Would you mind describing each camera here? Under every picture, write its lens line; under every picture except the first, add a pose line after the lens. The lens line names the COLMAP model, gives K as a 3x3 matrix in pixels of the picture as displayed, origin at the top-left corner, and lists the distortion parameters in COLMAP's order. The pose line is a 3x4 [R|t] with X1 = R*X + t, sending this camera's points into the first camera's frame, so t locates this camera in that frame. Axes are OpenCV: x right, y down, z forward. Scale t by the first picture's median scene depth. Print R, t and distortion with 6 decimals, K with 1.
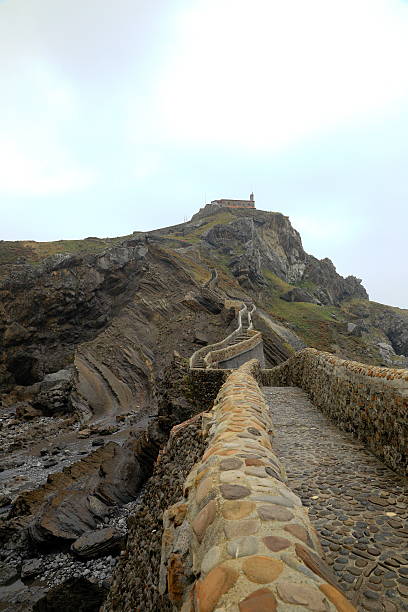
lens RADIAL K [[415.7, 0, 203.1], [0, 415.7, 307.8], [0, 0, 1]] dist [-0.116656, 0.002544]
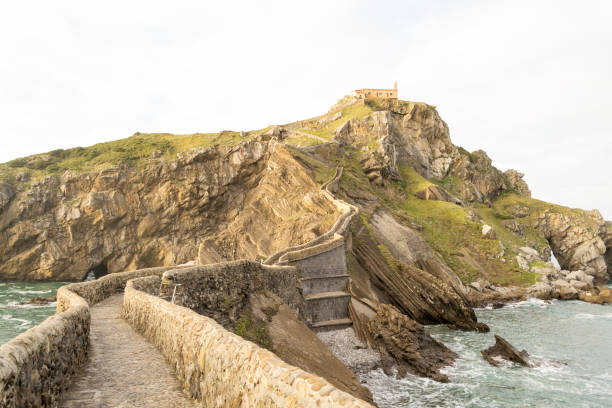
lens RADIAL K [[475.7, 0, 303.2], [0, 475.7, 206.4], [0, 0, 1]] dist [0.038651, -0.000557]
pose [[0.990525, 0.026863, -0.134680, 0.082880], [-0.023127, 0.999305, 0.029231, -0.026502], [0.135372, -0.025839, 0.990458, -0.147192]]
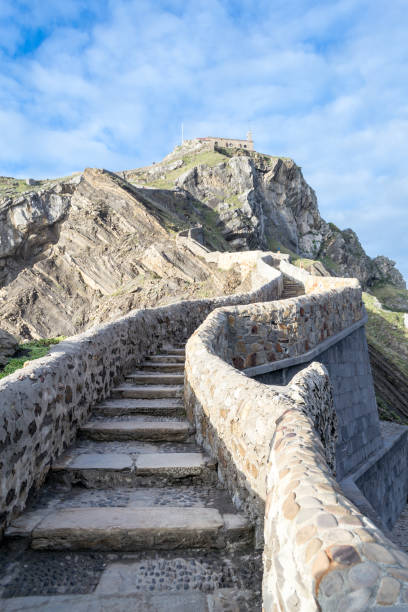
lens RADIAL K [[475.7, 0, 204.0], [0, 475.7, 306.0], [0, 0, 1]] dist [0.038651, -0.000557]
pose [[0.998285, 0.014059, 0.056825, 0.000104], [-0.013579, 0.999869, -0.008827, 0.033450], [-0.056941, 0.008041, 0.998345, 0.253728]]
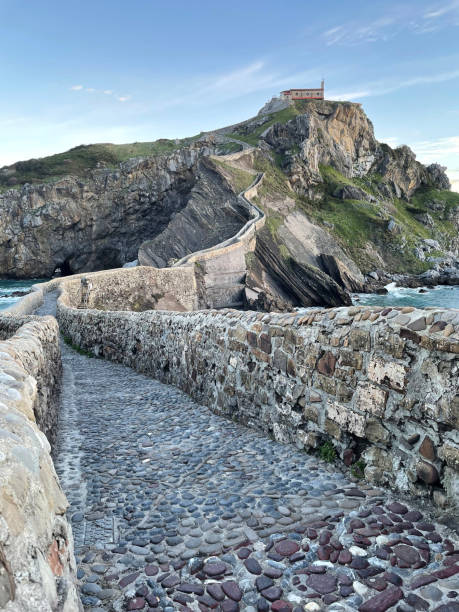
lens RADIAL K [[457.1, 0, 231.2], [0, 457.1, 304.2], [0, 0, 1]] dist [0.048483, -0.001883]
pose [[0.981768, 0.040261, -0.185768, 0.167896], [0.008079, 0.967589, 0.252401, -0.056469], [0.189909, -0.249300, 0.949623, -0.266859]]
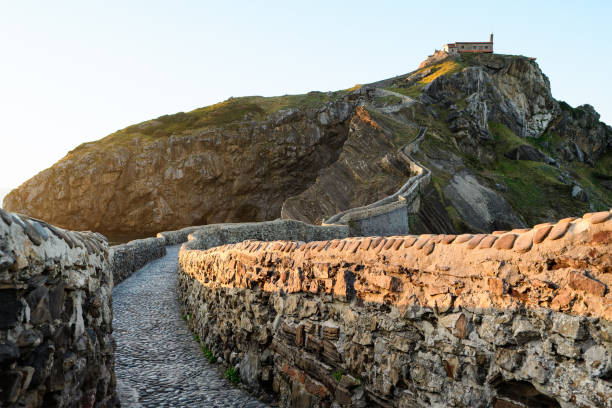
lens RADIAL K [[503.6, 0, 303.5], [0, 503.6, 211.9], [0, 0, 1]] dist [-0.114140, 0.128573]
pose [[0.941566, 0.056953, -0.331980, 0.143296], [-0.013120, 0.991055, 0.132807, -0.041839], [0.336574, -0.120691, 0.933890, -0.223776]]
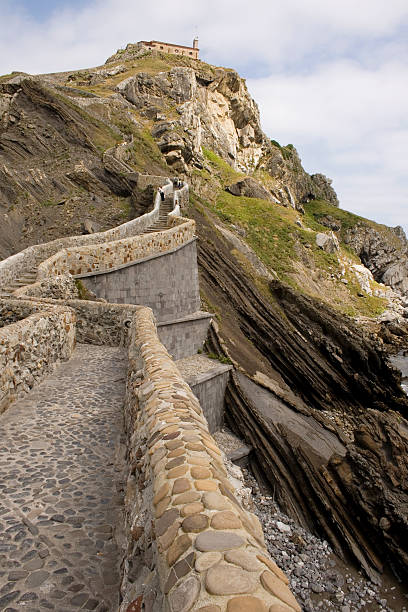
lens RADIAL K [[503.6, 0, 196.0], [0, 503.6, 293.4], [0, 0, 1]] dist [-0.114140, 0.128573]
pose [[0.987494, 0.052006, 0.148829, 0.022576], [-0.075219, 0.985068, 0.154863, 0.020439], [-0.138553, -0.164122, 0.976661, 0.161677]]
